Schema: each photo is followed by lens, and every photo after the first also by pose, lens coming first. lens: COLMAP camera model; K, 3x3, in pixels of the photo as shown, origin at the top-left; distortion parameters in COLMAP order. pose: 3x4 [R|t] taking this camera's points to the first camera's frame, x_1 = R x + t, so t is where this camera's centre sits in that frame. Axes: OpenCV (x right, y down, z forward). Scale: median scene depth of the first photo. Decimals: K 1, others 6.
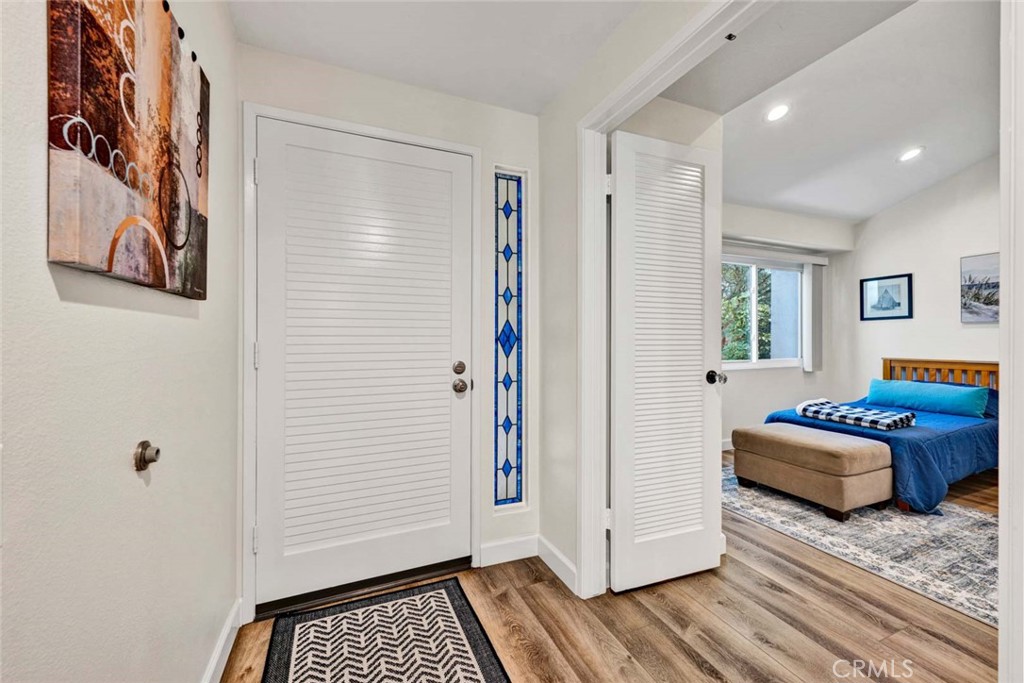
lens RADIAL K [[402.6, 0, 510.1], [0, 402.6, 344.8], [0, 0, 1]] dist [-0.000473, -0.000305]
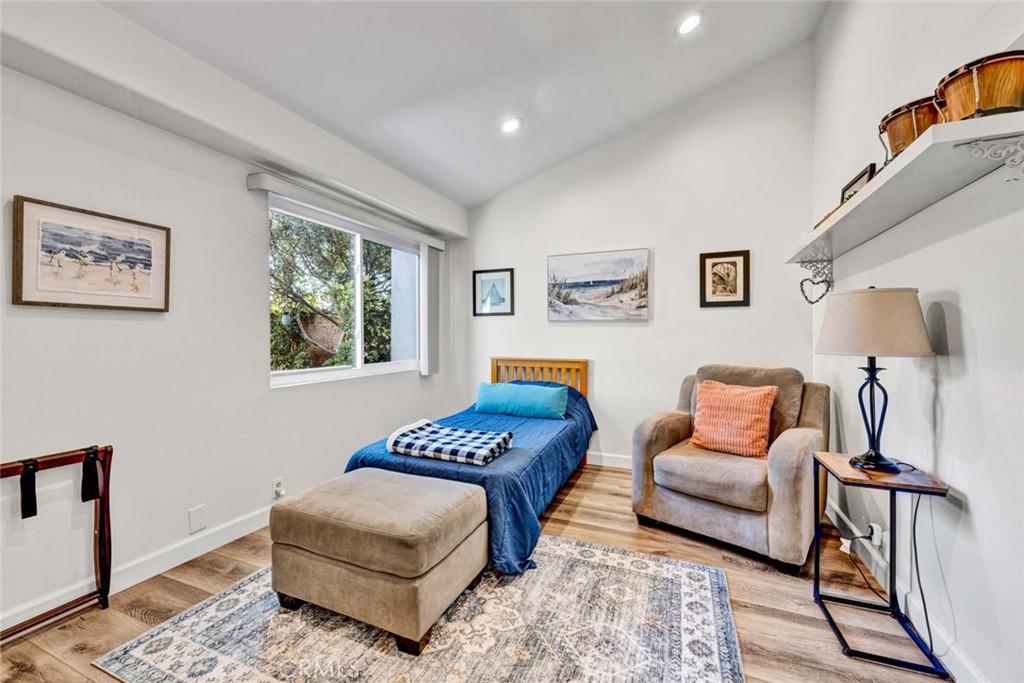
lens RADIAL K [[402.6, 0, 510.1], [0, 402.6, 344.8], [0, 0, 1]] dist [-0.000473, -0.000305]
pose [[0.724676, -0.012097, 0.688984, 0.437919], [0.001657, 0.999874, 0.015812, -0.014041], [-0.689088, -0.010317, 0.724604, 0.409918]]
